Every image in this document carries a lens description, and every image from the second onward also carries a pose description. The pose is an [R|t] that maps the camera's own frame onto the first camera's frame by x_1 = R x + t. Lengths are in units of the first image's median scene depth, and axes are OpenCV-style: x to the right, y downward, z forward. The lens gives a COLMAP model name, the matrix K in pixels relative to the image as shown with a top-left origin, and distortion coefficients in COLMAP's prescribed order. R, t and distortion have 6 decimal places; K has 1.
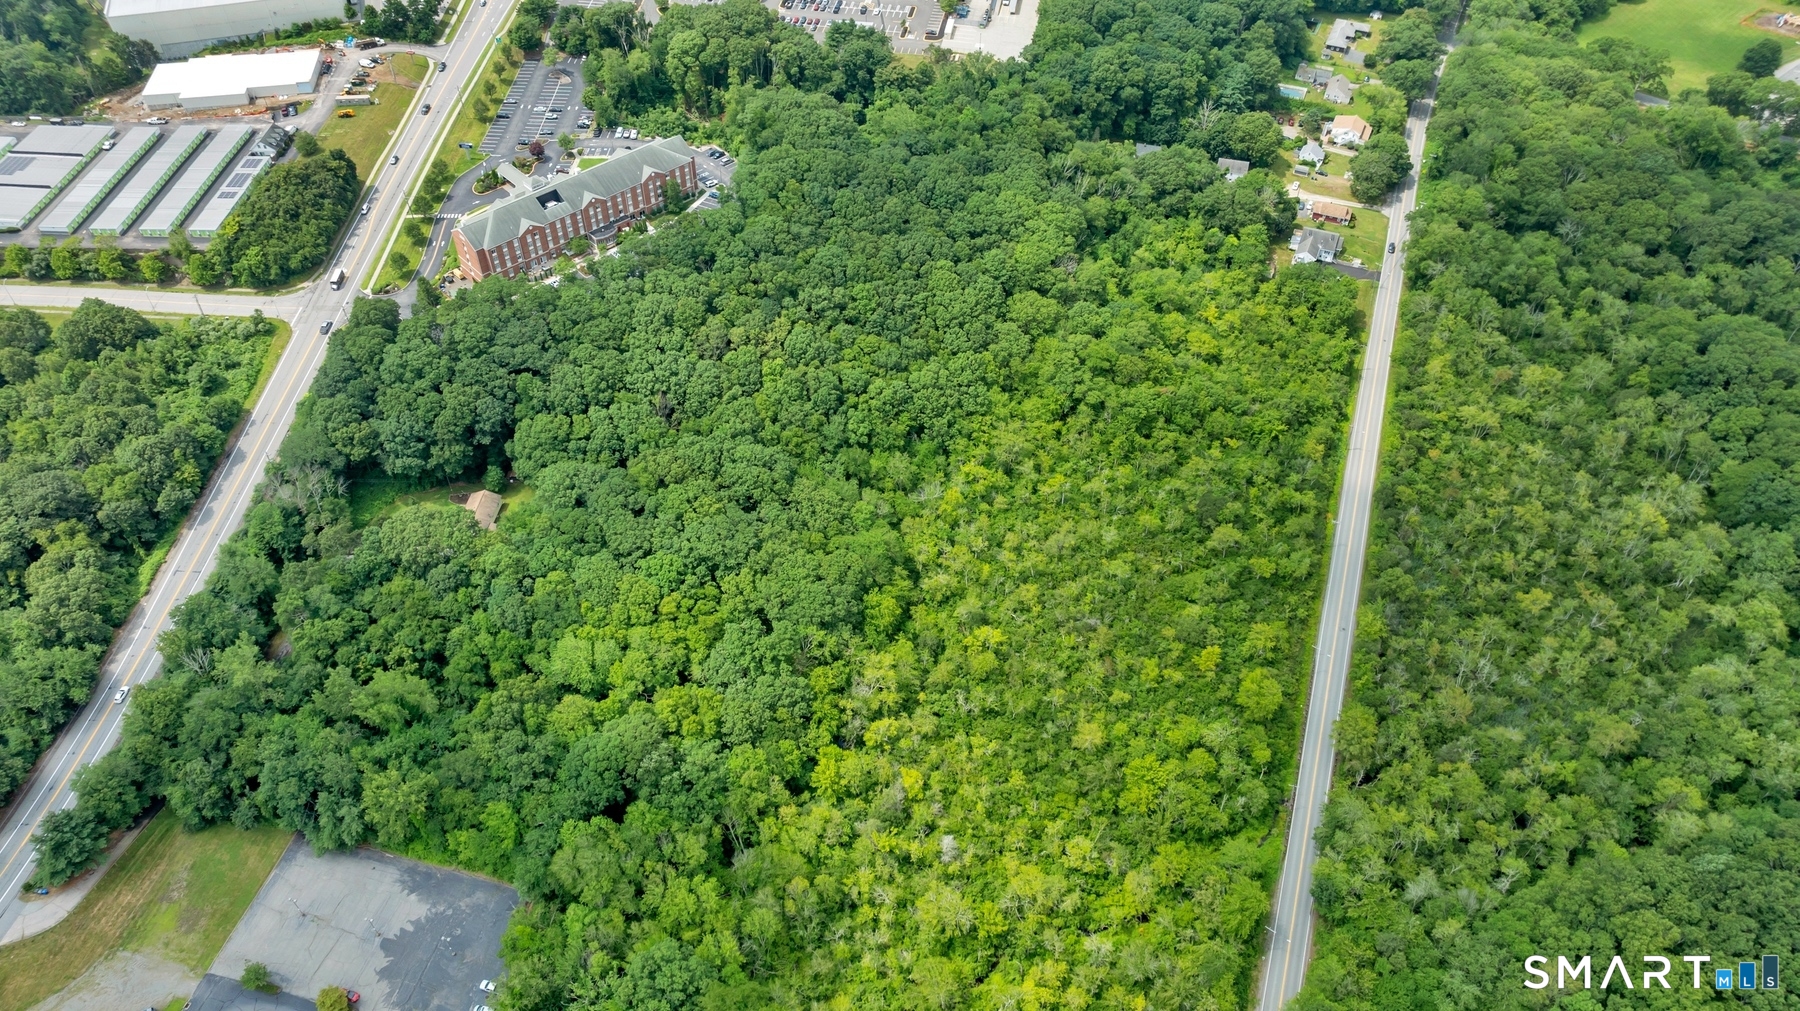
lens RADIAL K [[1270.1, 0, 896.8], [0, 1270.1, 500.6], [0, 0, 1]] dist [-0.043368, 0.043190]
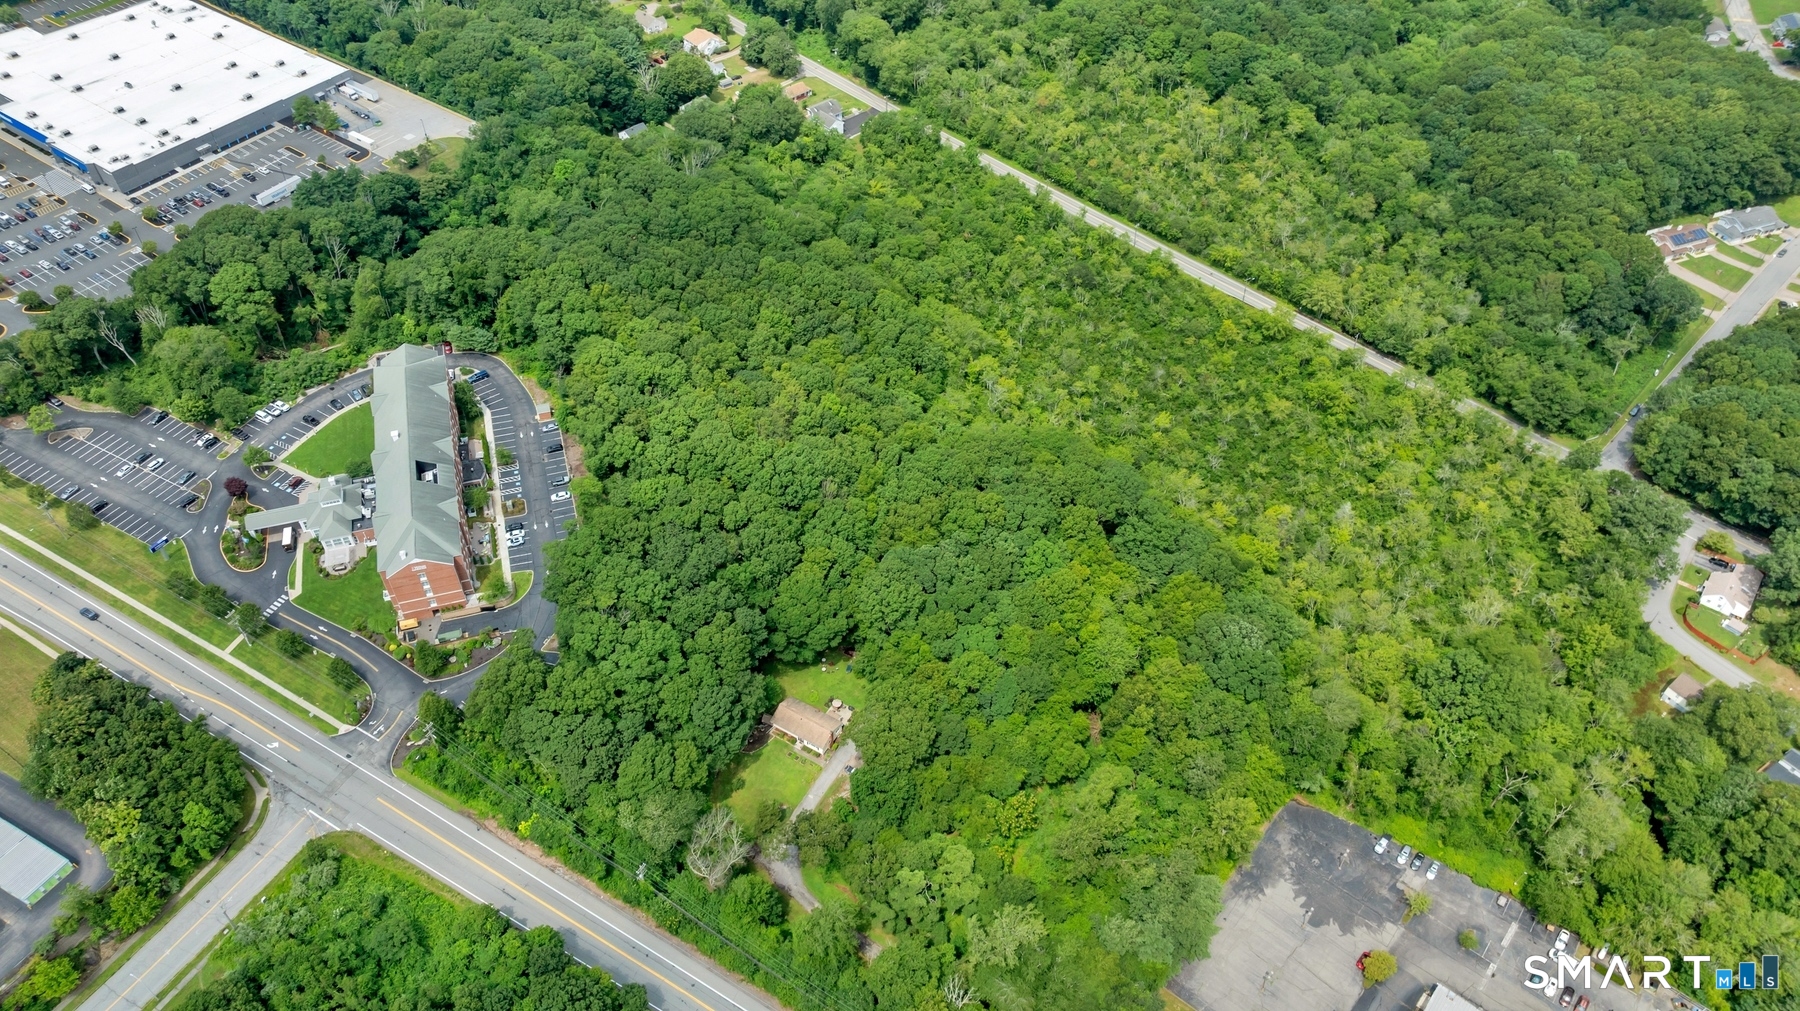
lens RADIAL K [[1270.1, 0, 896.8], [0, 1270.1, 500.6], [0, 0, 1]] dist [-0.043368, 0.043190]
pose [[0.433575, -0.637477, 0.636896, -0.699521], [0.637084, 0.716704, 0.283654, -0.279221], [-0.637288, 0.282771, 0.716871, 0.279672]]
